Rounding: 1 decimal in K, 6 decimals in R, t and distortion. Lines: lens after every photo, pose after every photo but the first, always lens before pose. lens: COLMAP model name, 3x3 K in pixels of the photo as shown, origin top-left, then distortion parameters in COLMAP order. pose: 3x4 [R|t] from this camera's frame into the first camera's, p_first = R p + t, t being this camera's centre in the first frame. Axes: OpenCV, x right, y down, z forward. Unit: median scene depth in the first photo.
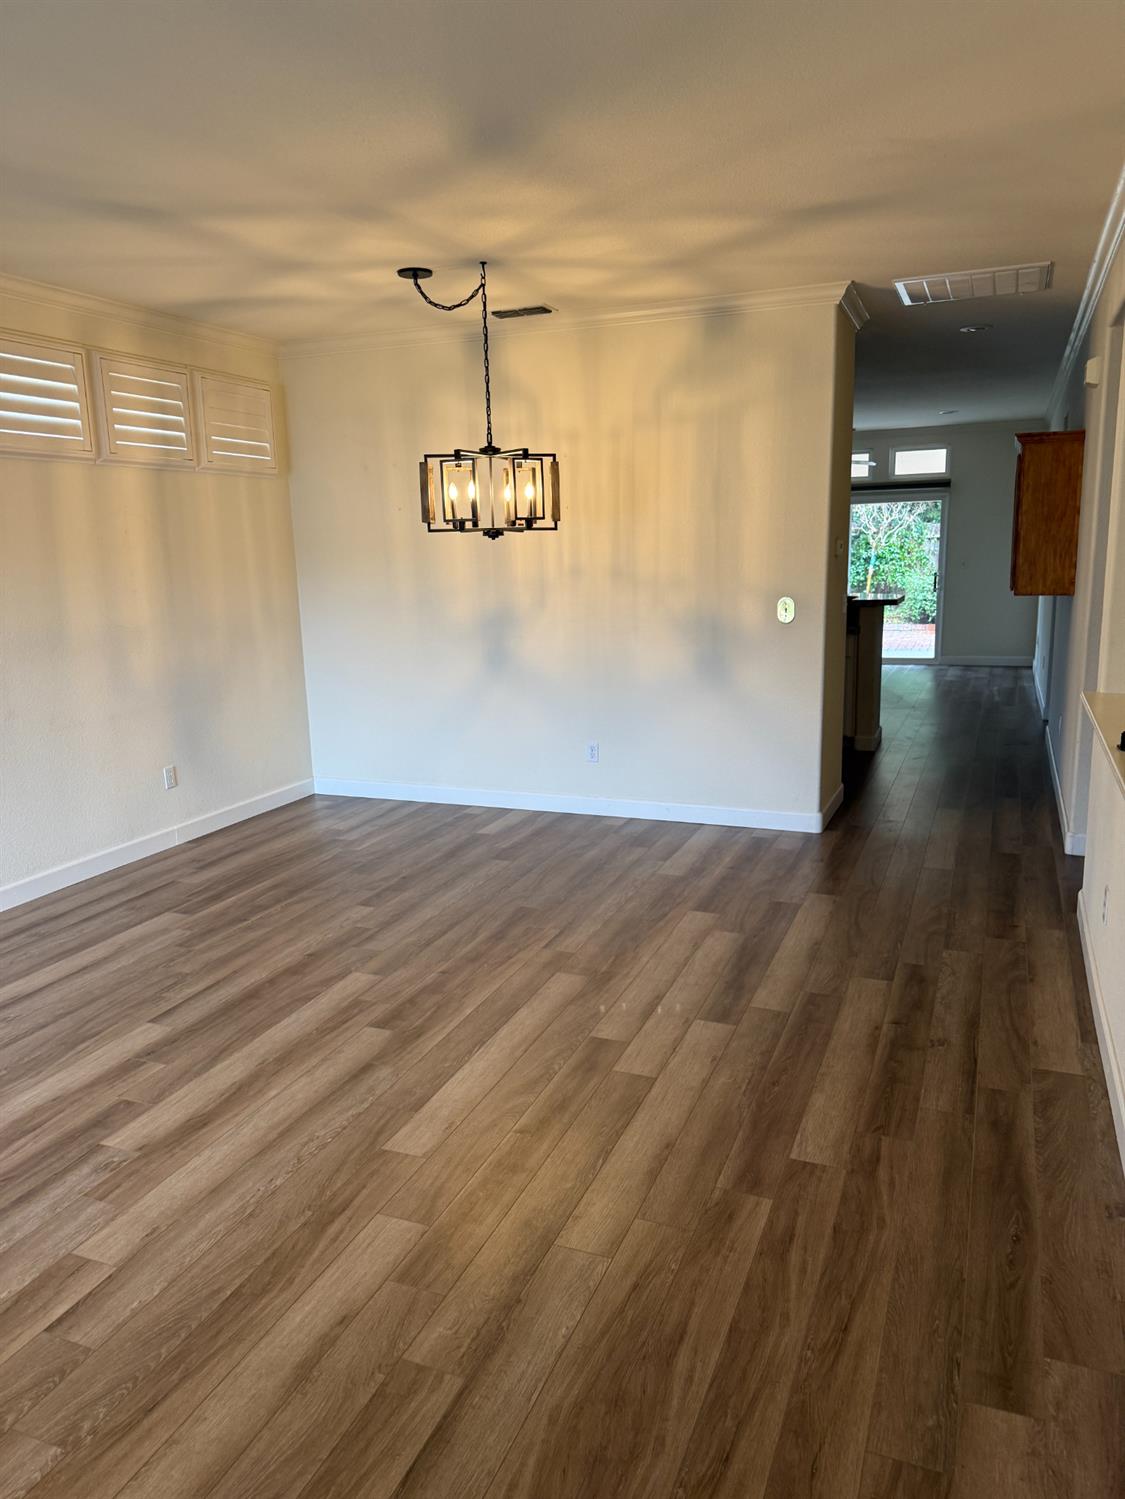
lens RADIAL K [[1064.7, 0, 569.1], [0, 1064.7, 738.2], [0, 0, 1]] dist [0.028717, -0.027637]
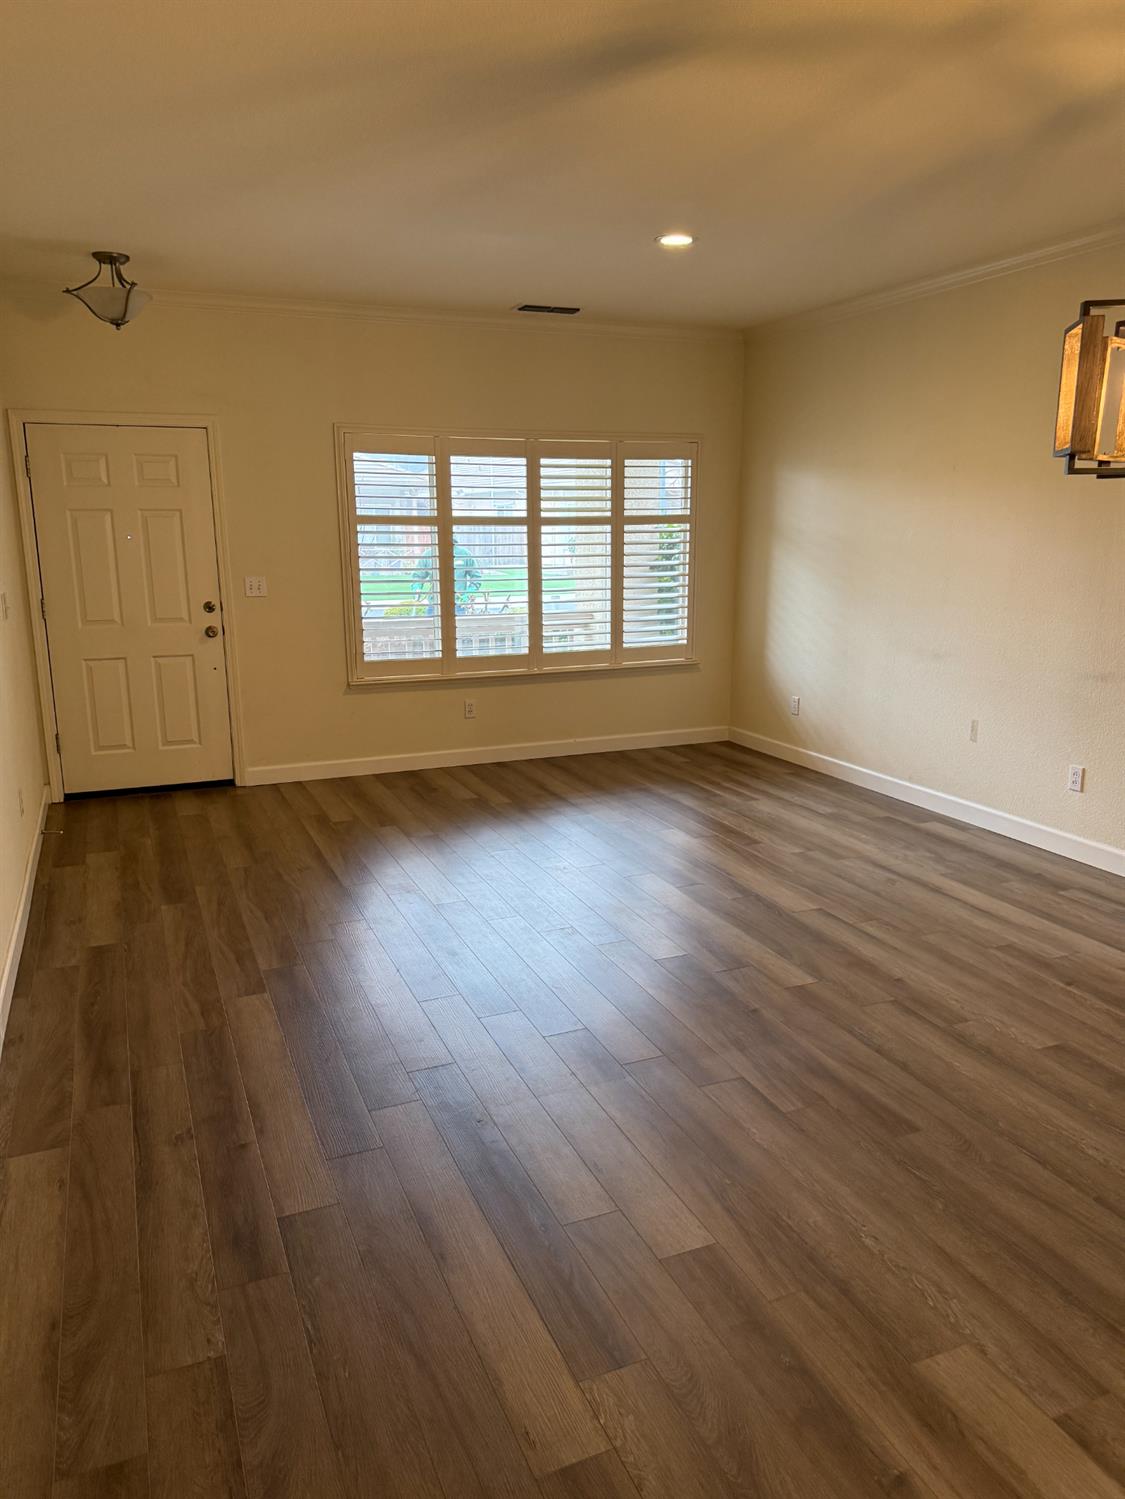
lens RADIAL K [[1064.7, 0, 561.9], [0, 1064.7, 756.8], [0, 0, 1]] dist [0.028717, -0.027637]
pose [[-0.709703, 0.179754, -0.681183, 0.640071], [-0.109382, 0.927061, 0.358599, -0.310209], [0.695958, 0.329008, -0.638276, 1.616178]]
